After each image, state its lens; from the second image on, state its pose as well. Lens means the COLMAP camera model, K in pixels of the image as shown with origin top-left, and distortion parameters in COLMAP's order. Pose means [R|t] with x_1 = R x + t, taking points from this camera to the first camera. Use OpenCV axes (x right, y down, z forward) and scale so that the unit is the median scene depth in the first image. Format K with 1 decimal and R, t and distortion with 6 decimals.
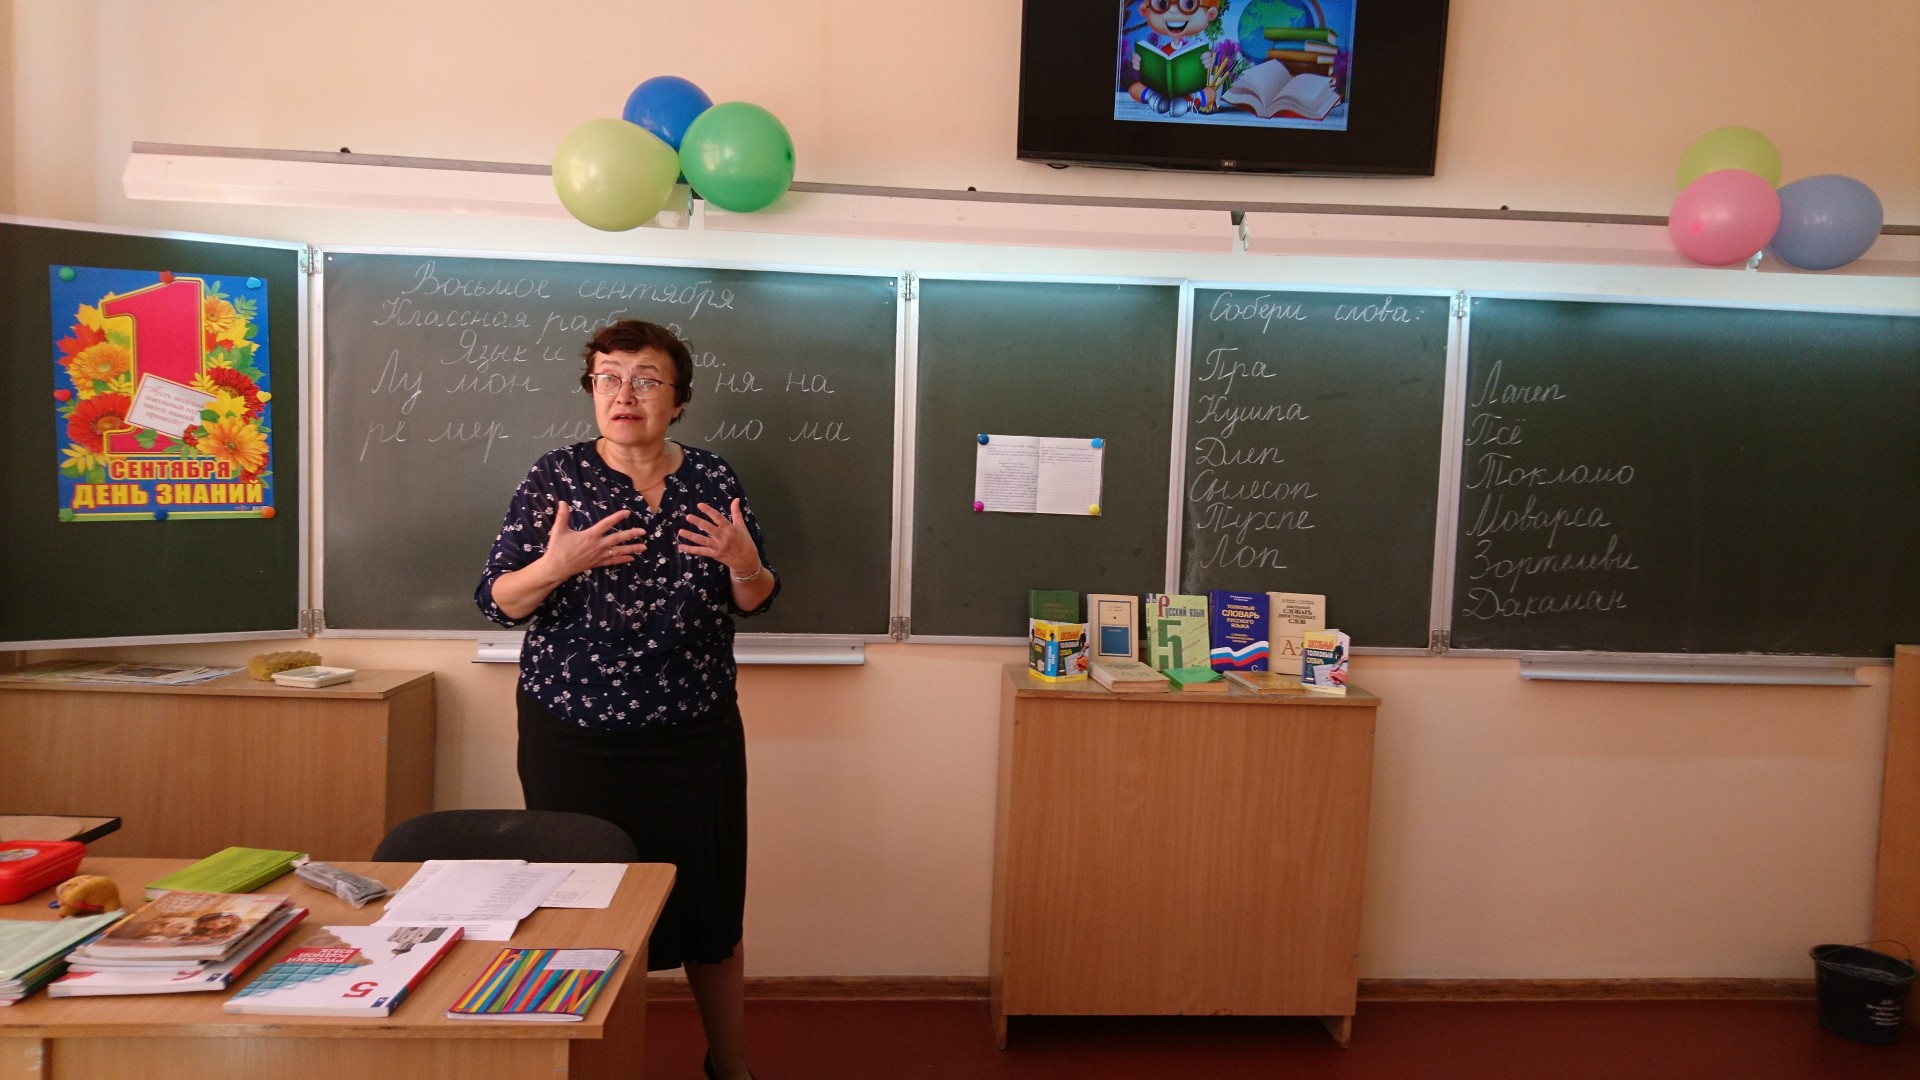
lens RADIAL K [[1223.2, 0, 956.7], [0, 1223.2, 558.2], [0, 0, 1]] dist [0.088248, -0.115186]
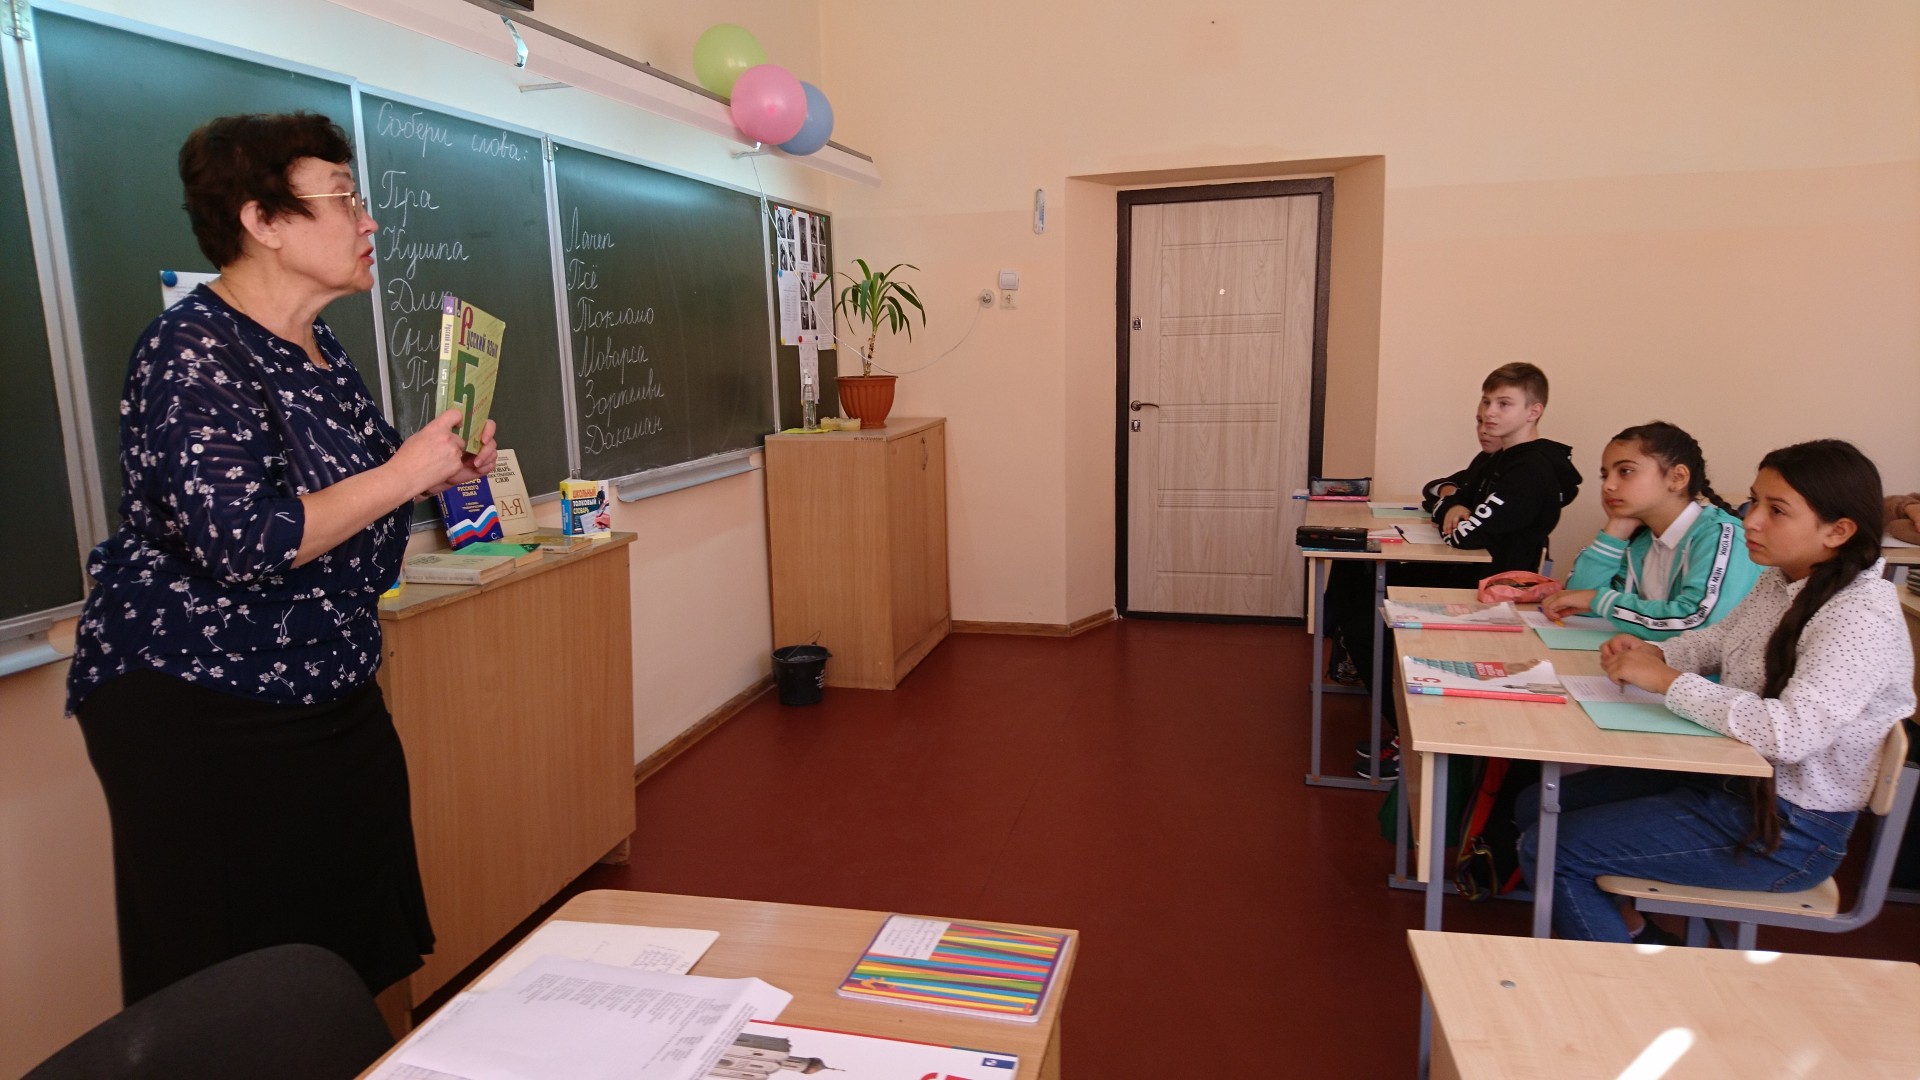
lens RADIAL K [[1221.1, 0, 954.4], [0, 1221.1, 567.7], [0, 0, 1]] dist [0.113389, -0.172073]
pose [[0.285040, -0.212957, 0.934559, -0.522535], [0.102868, 0.976172, 0.191065, -0.028312], [-0.952980, 0.041675, 0.300155, 0.389178]]
